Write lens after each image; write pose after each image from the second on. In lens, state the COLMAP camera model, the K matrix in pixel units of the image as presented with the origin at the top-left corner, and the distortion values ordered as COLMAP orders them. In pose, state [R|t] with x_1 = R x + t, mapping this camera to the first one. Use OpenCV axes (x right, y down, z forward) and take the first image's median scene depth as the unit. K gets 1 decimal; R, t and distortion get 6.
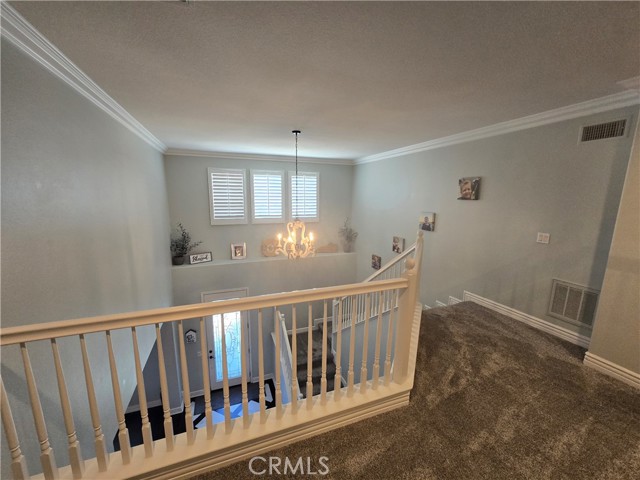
lens RADIAL K [[261.9, 0, 319.8], [0, 261.9, 242.2], [0, 0, 1]] dist [0.001080, -0.001500]
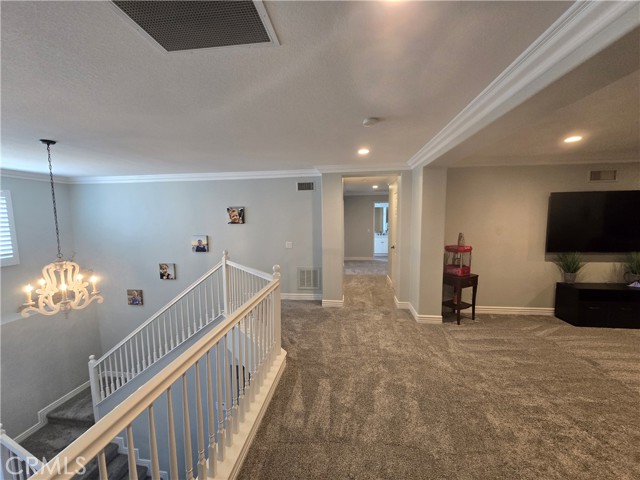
lens RADIAL K [[261.9, 0, 323.0], [0, 261.9, 241.5], [0, 0, 1]] dist [0.001080, -0.001500]
pose [[0.458845, -0.100688, 0.882793, -0.406820], [0.172201, 0.984798, 0.022818, -0.029672], [-0.871670, 0.141548, 0.469208, 0.022027]]
